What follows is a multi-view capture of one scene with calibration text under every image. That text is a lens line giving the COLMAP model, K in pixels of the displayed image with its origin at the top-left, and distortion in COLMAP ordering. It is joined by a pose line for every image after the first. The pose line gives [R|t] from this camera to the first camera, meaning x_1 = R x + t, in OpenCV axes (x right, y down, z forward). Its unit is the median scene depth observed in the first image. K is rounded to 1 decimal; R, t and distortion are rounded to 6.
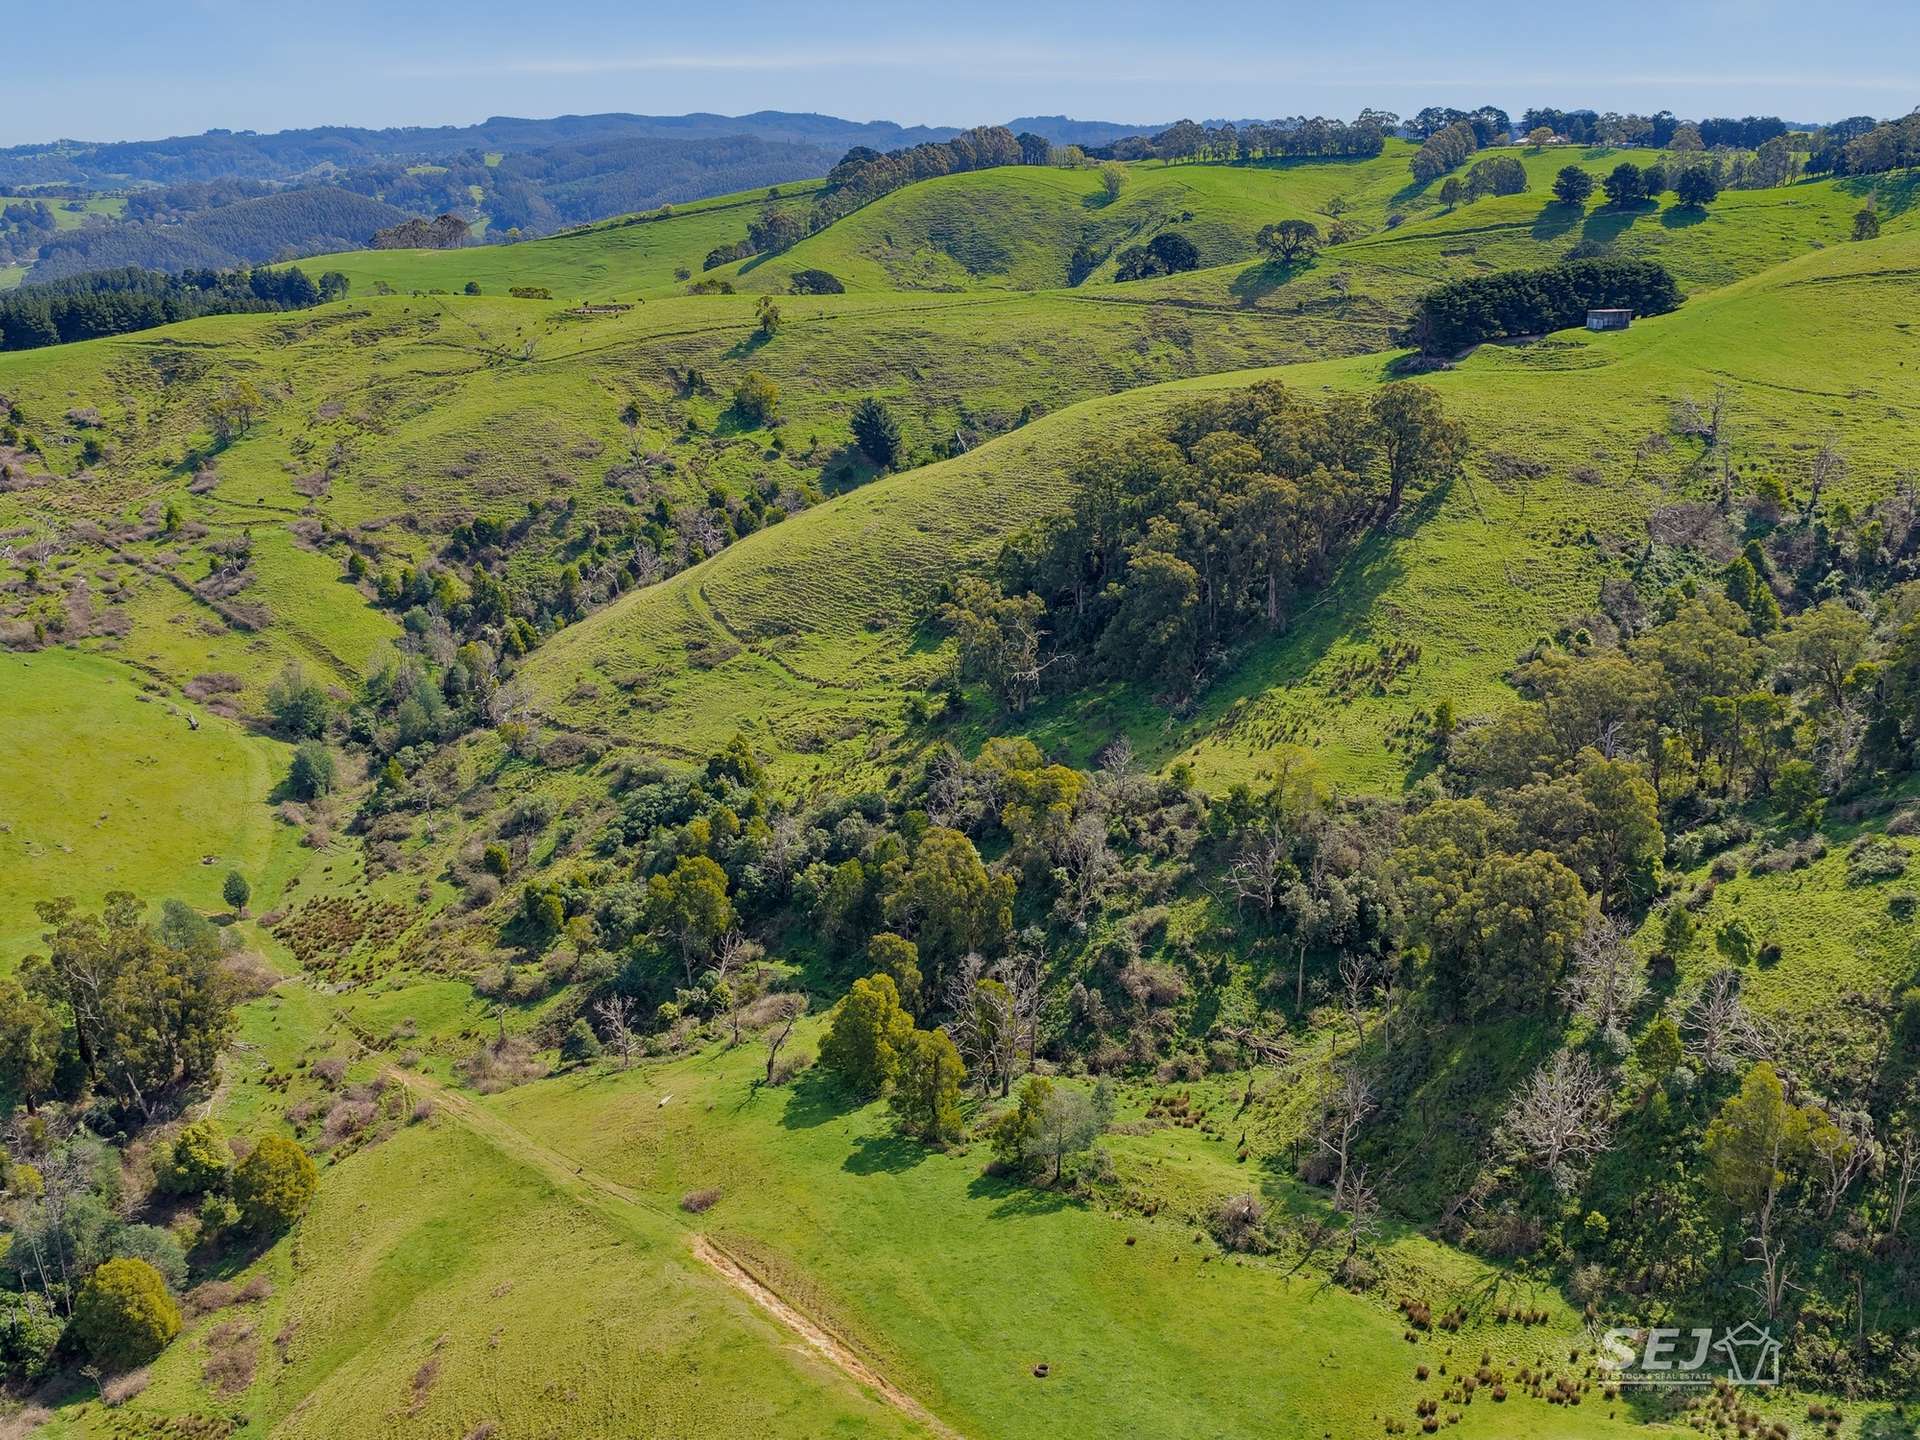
lens RADIAL K [[1796.0, 0, 960.0], [0, 1796.0, 720.0], [0, 0, 1]] dist [-0.010340, 0.040244]
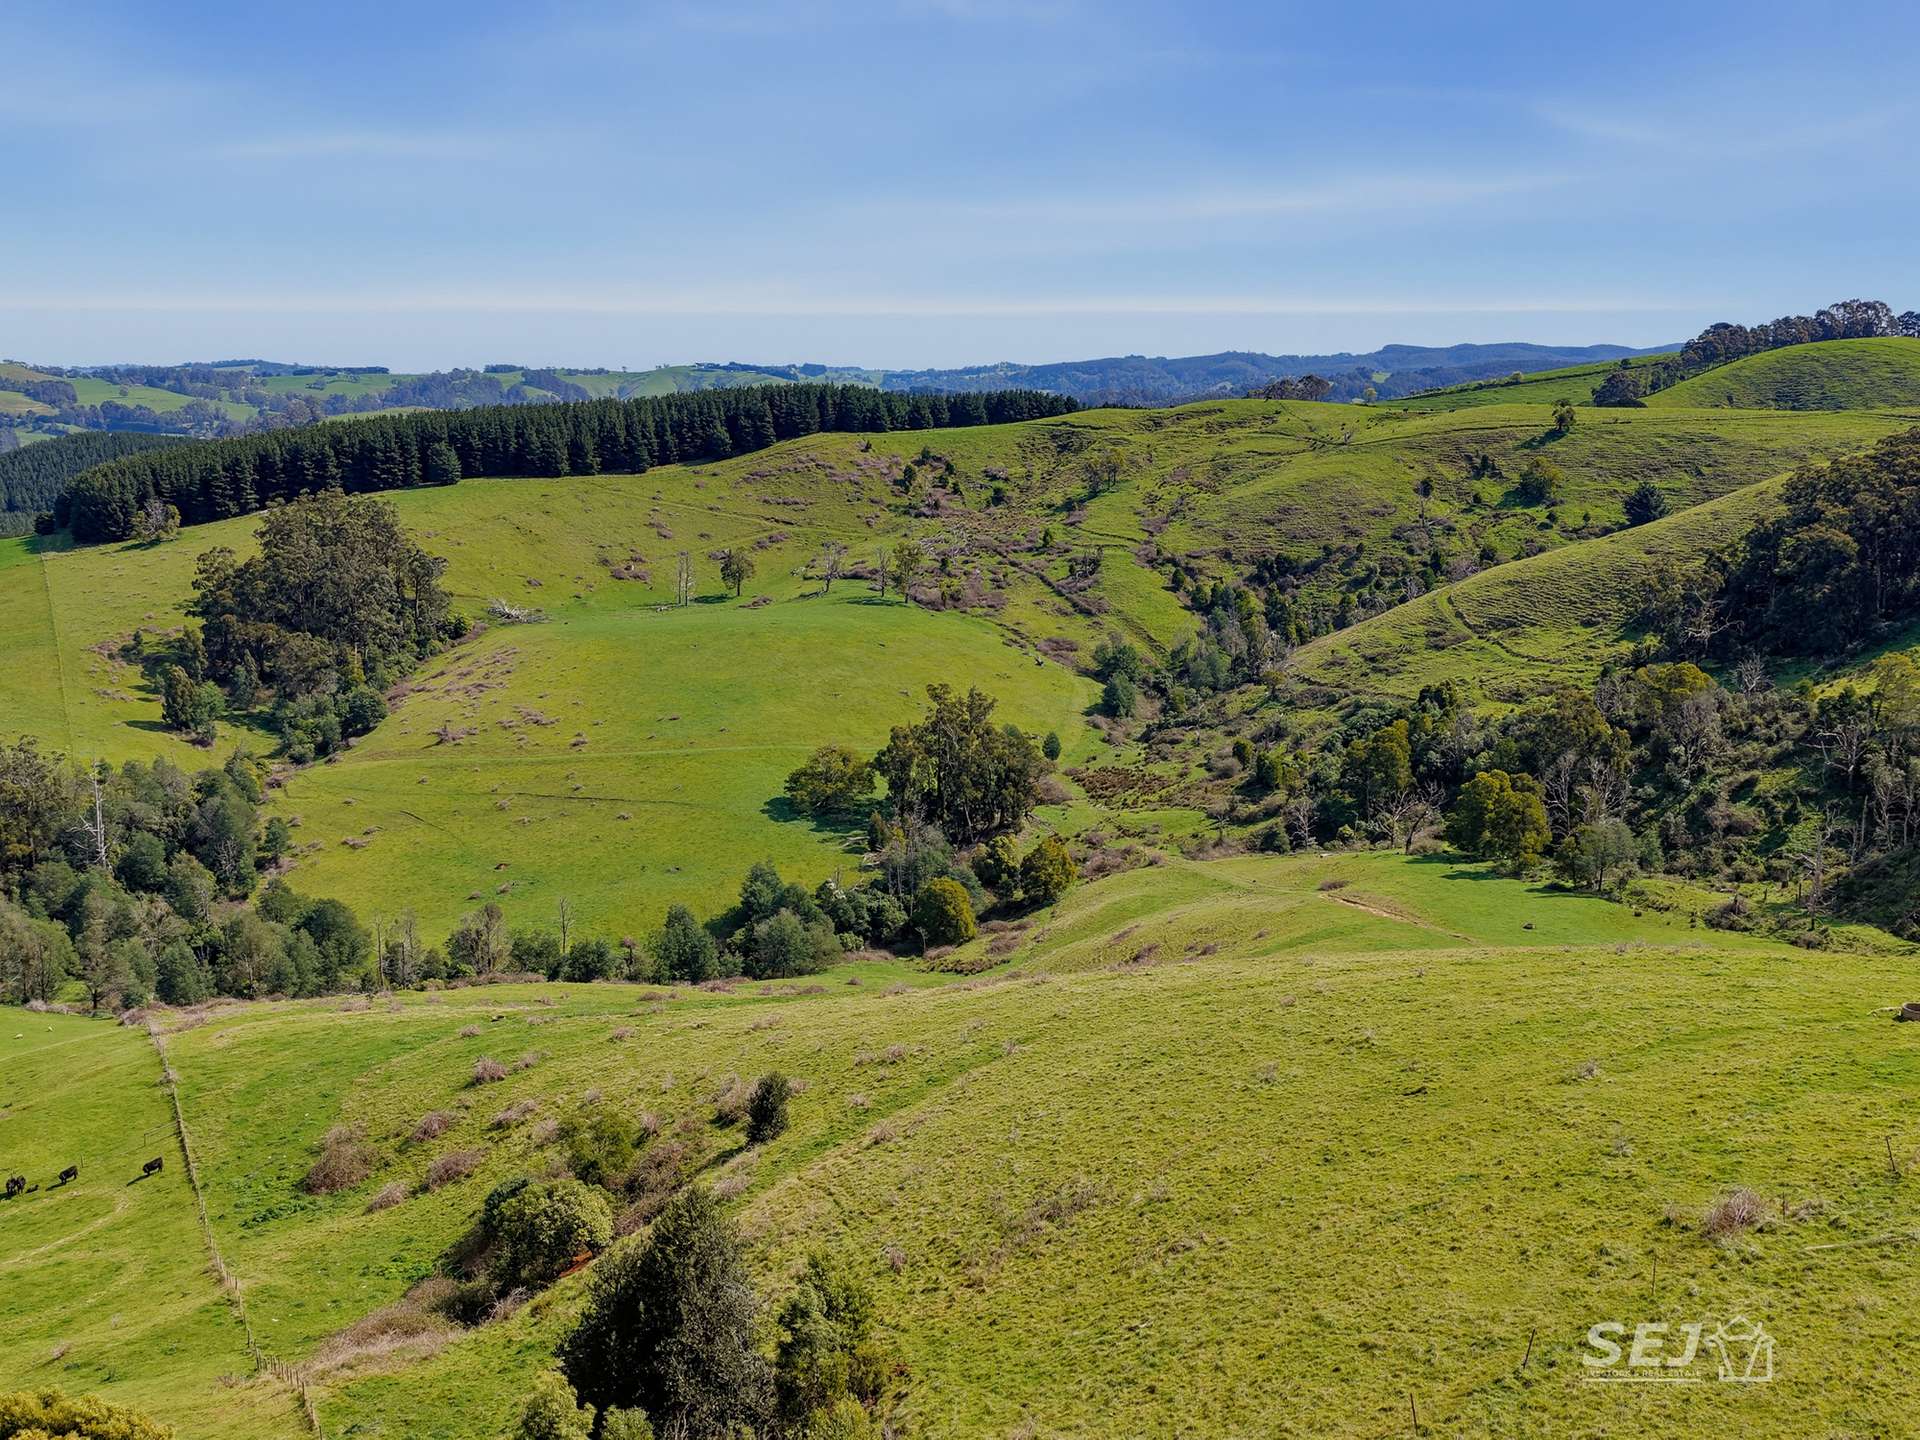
lens RADIAL K [[1880.7, 0, 960.0], [0, 1880.7, 720.0], [0, 0, 1]] dist [0.002217, -0.005483]
pose [[0.893379, 0.097915, -0.438505, 0.112888], [-0.155801, 0.982921, -0.097938, 0.169030], [0.421426, 0.155815, 0.893377, -0.216411]]
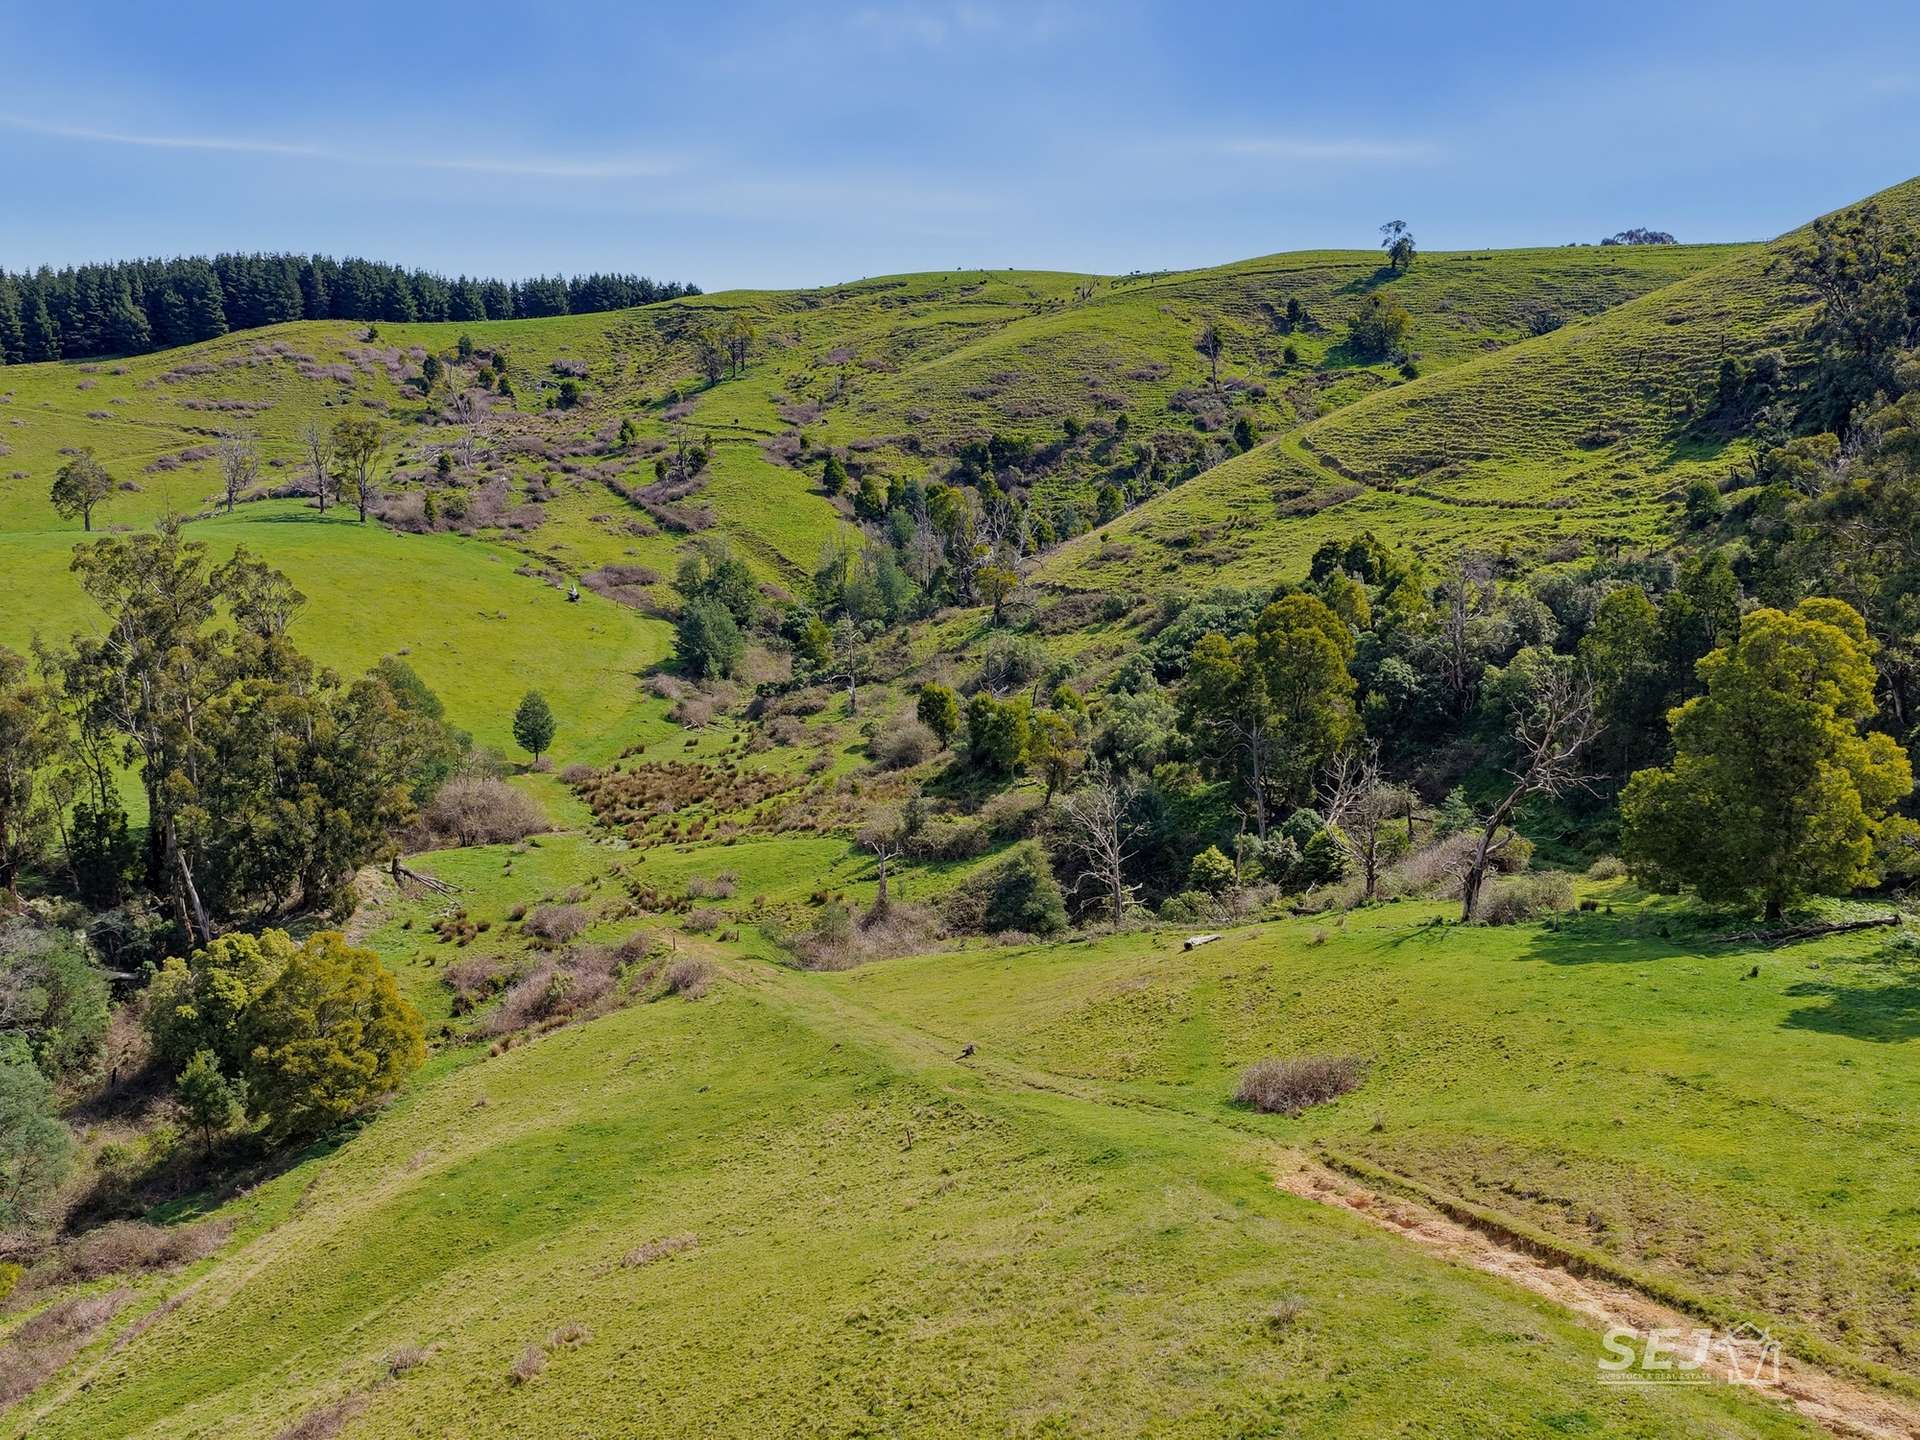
lens RADIAL K [[1796.0, 0, 960.0], [0, 1796.0, 720.0], [0, 0, 1]] dist [-0.010340, 0.040244]
pose [[0.951042, 0.041375, -0.306279, -0.054829], [-0.092880, 0.983451, -0.155552, 0.133506], [0.294775, 0.176384, 0.939147, 0.347714]]
